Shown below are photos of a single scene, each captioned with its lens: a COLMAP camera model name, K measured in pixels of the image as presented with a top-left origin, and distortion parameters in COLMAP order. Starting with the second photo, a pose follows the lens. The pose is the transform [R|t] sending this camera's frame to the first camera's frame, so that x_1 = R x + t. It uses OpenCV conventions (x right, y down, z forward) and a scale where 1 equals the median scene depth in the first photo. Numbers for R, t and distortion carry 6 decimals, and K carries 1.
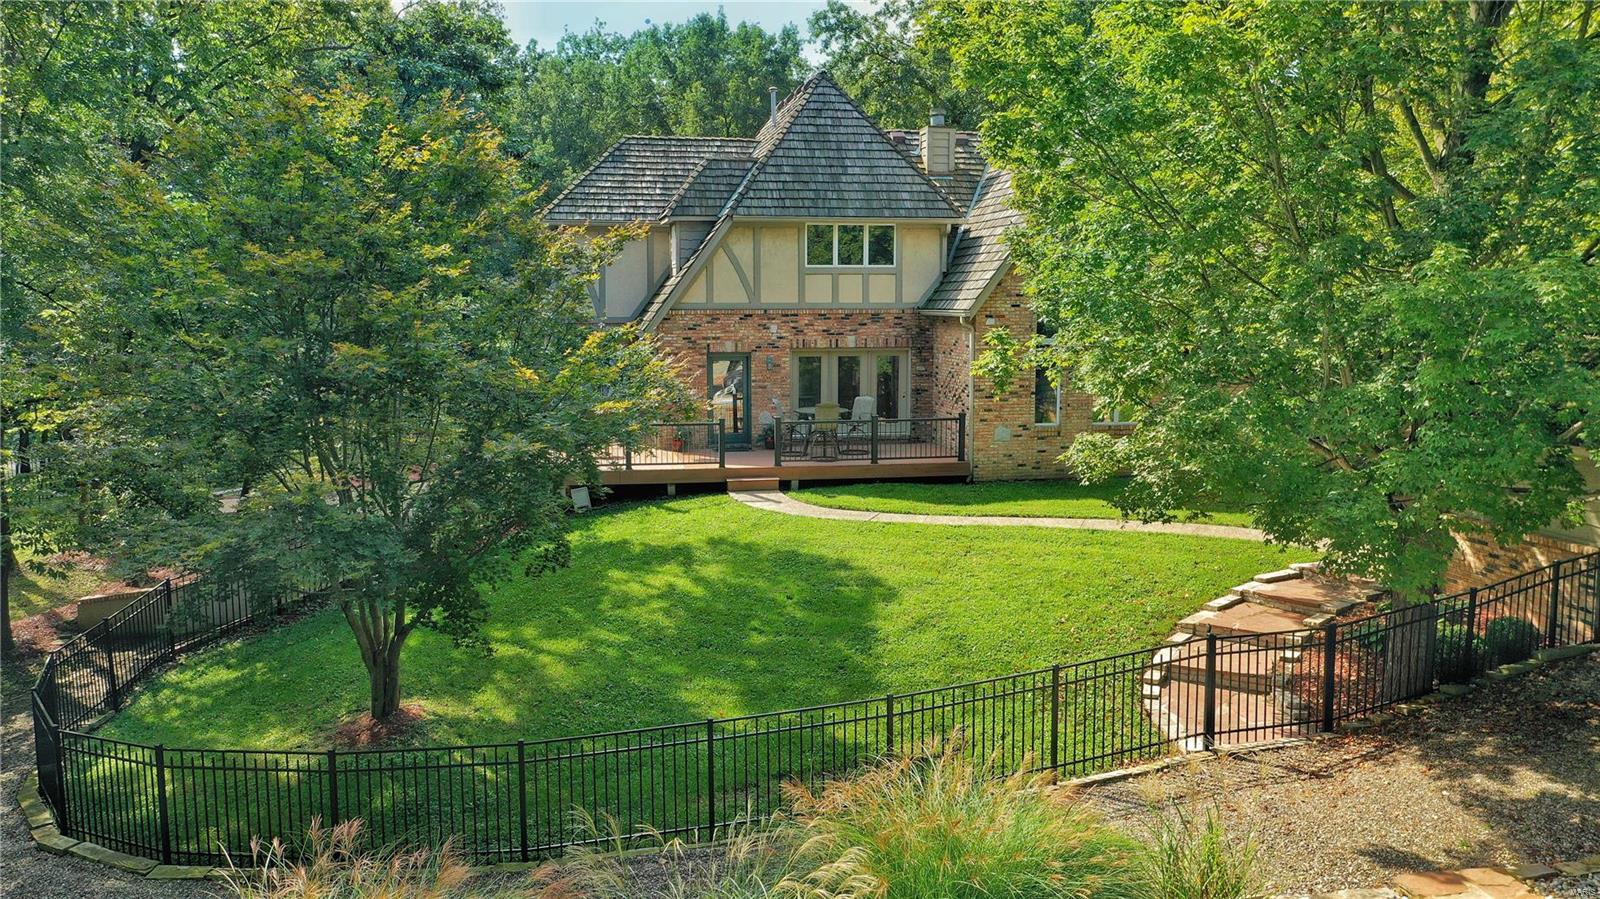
lens RADIAL K [[1252.7, 0, 800.0], [0, 1252.7, 449.5], [0, 0, 1]] dist [0.008366, -0.000030]
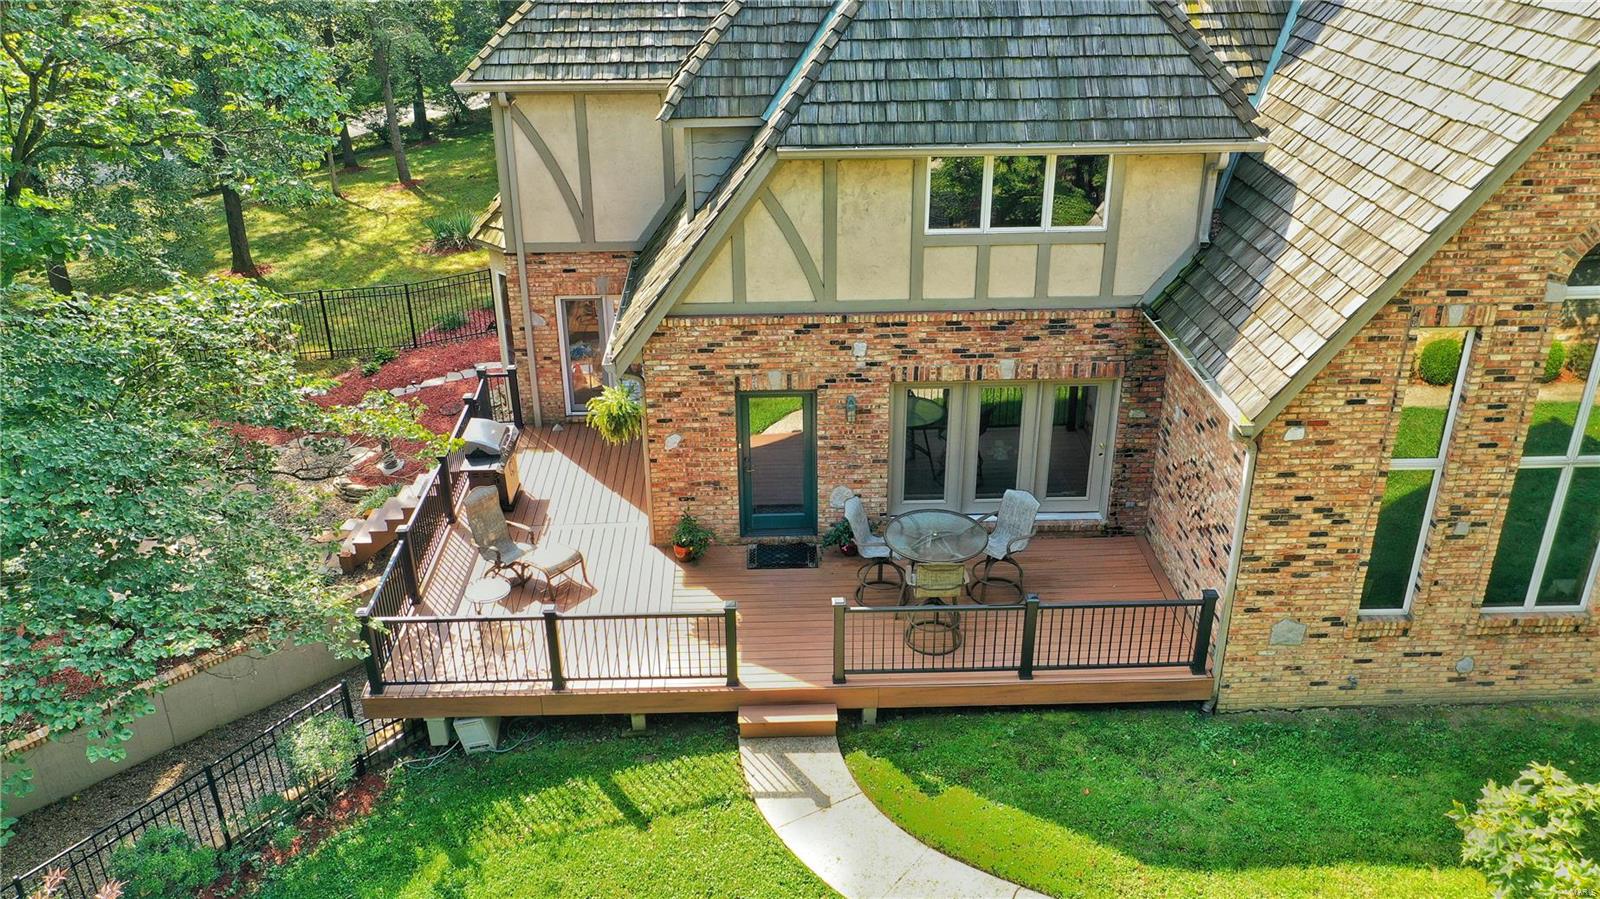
lens RADIAL K [[1252.7, 0, 800.0], [0, 1252.7, 449.5], [0, 0, 1]] dist [0.008366, -0.000030]
pose [[0.987602, 0.061713, -0.144338, 0.033107], [-0.011734, 0.945930, 0.324158, -0.227113], [0.156538, -0.318446, 0.934927, 0.482924]]
